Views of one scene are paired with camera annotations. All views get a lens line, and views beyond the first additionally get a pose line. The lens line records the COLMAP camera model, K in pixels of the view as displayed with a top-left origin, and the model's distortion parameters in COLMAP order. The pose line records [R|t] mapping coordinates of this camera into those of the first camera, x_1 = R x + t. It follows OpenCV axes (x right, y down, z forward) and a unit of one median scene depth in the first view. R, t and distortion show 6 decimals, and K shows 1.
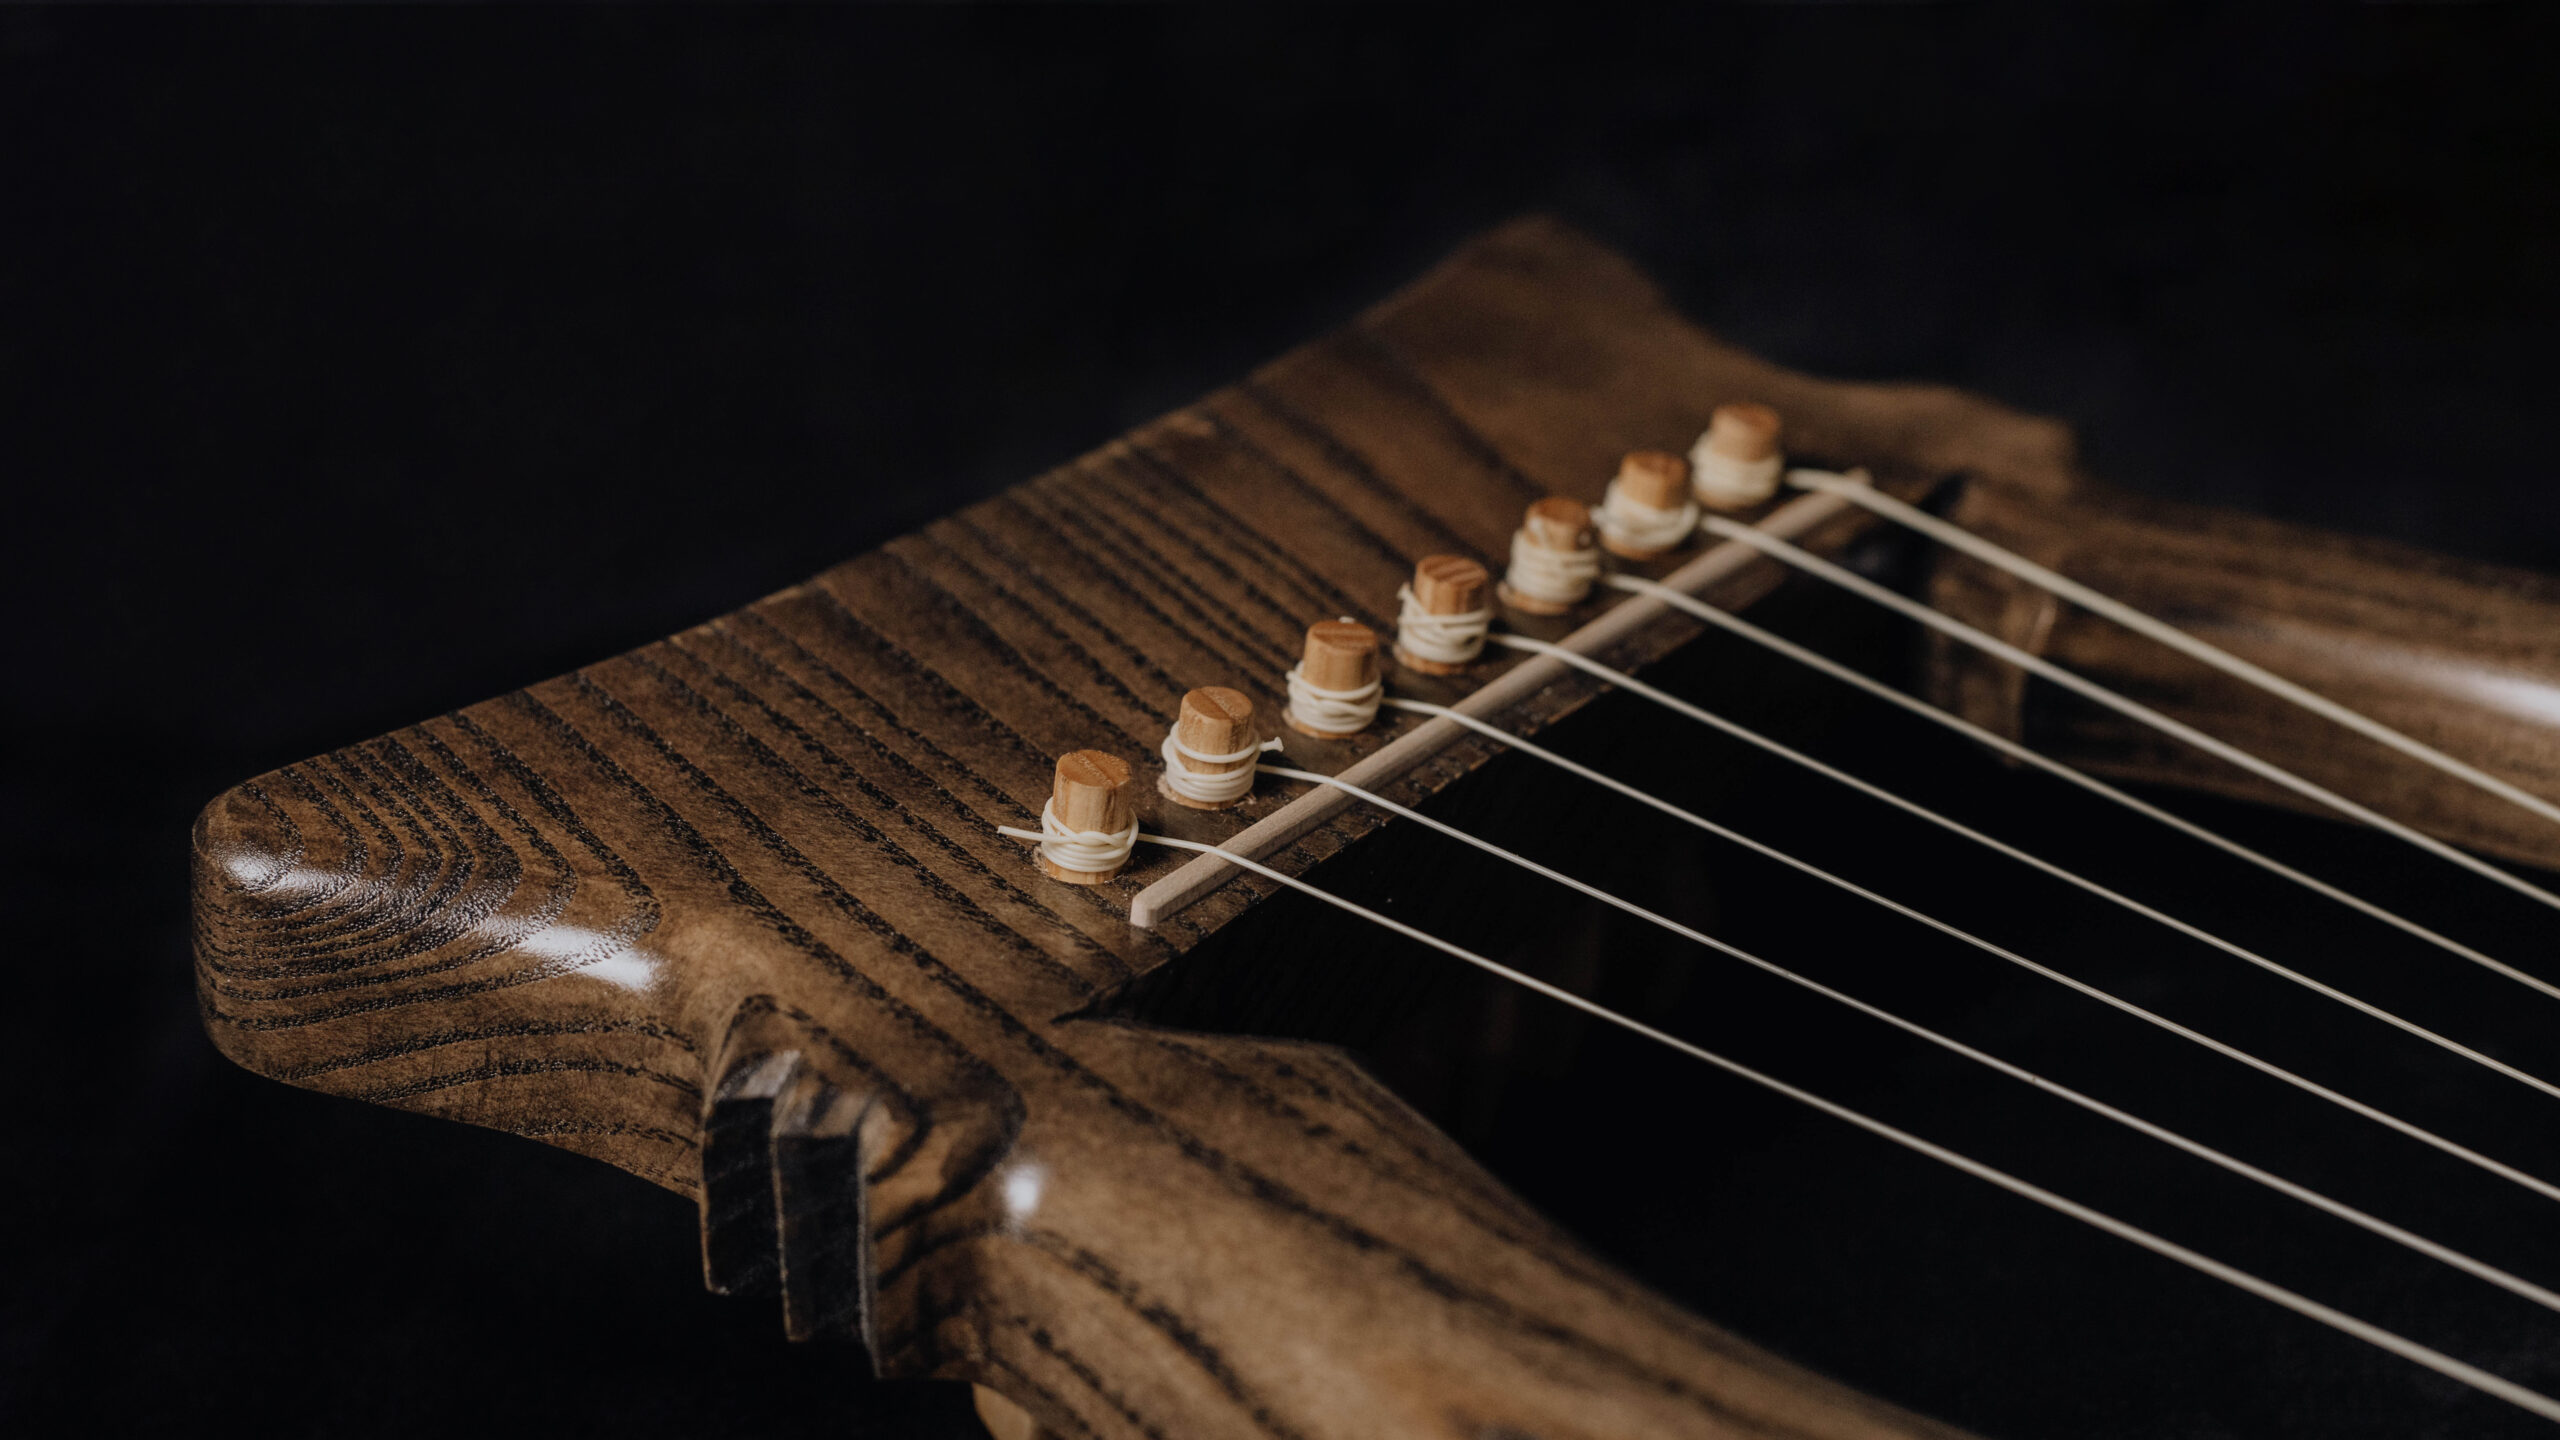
lens RADIAL K [[4109.1, 0, 1283.0], [0, 4109.1, 717.2], [0, 0, 1]] dist [0.009468, 0.000000]
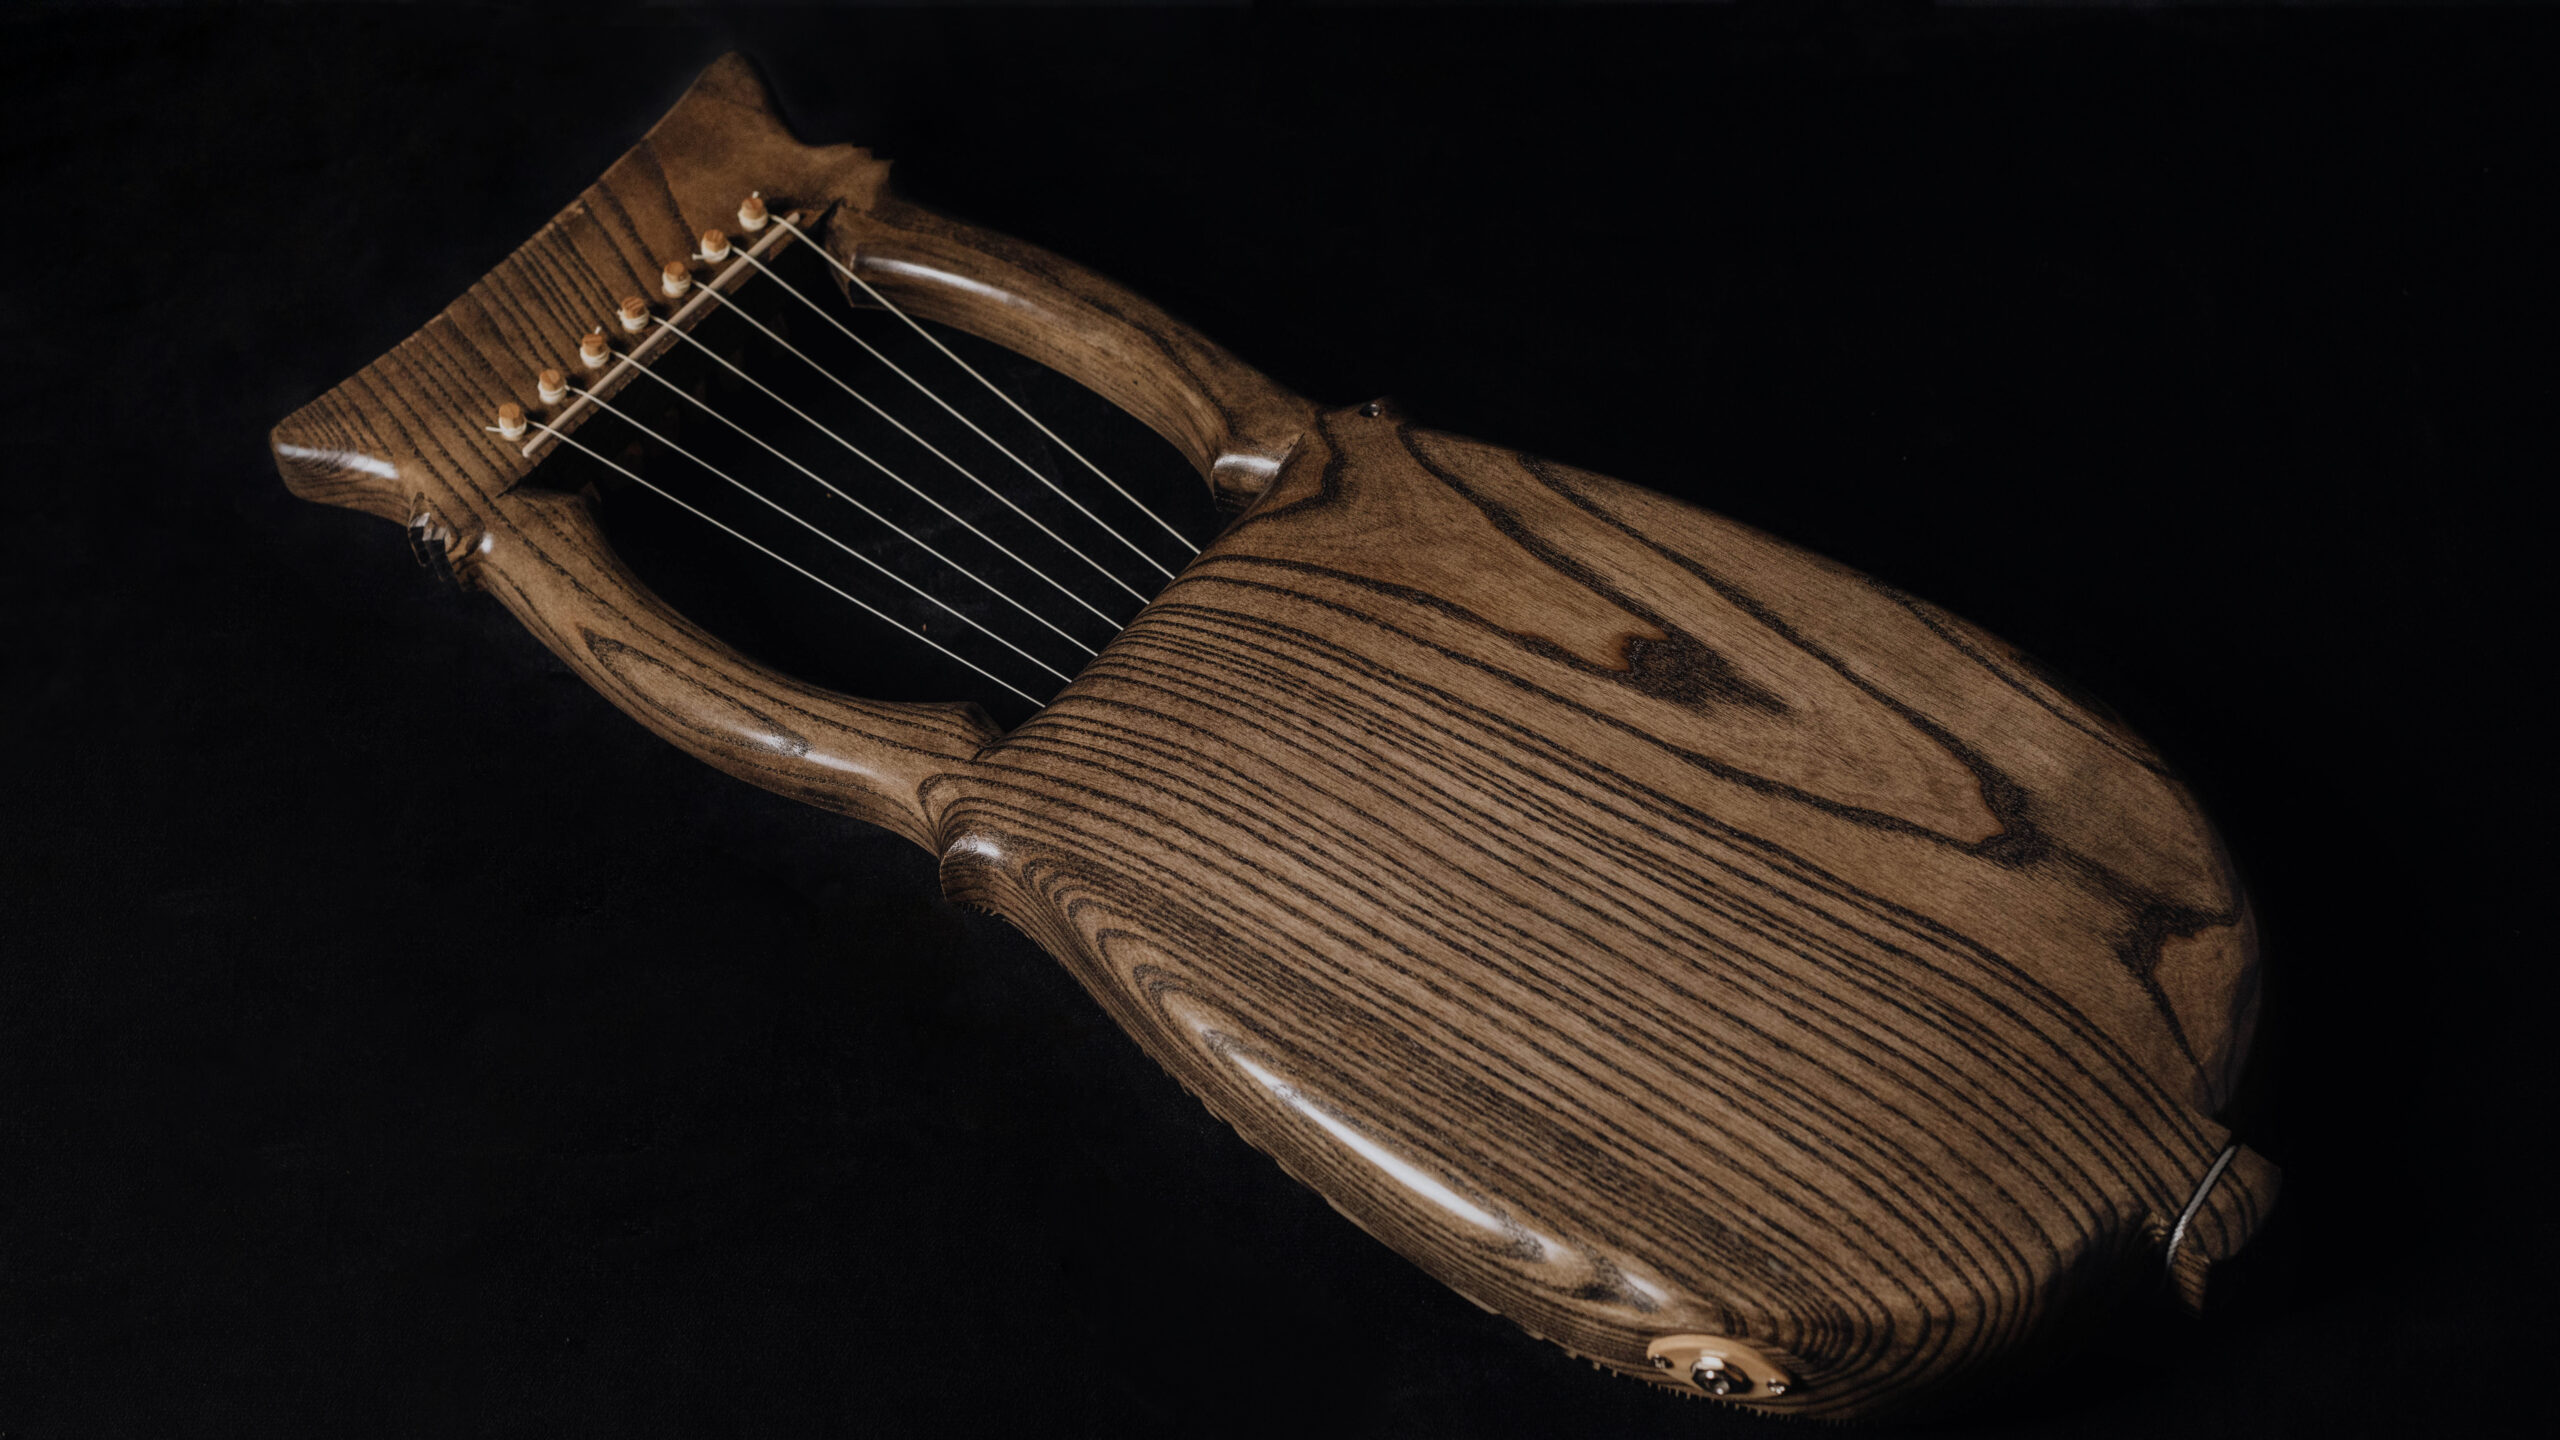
lens RADIAL K [[4109.1, 0, 1280.4], [0, 4109.1, 722.1], [0, 0, 1]] dist [0.009468, 0.000000]
pose [[0.993215, -0.038666, -0.109676, 0.992329], [0.082763, 0.897556, 0.433064, -1.226386], [0.081695, -0.439203, 0.894666, -2.241388]]
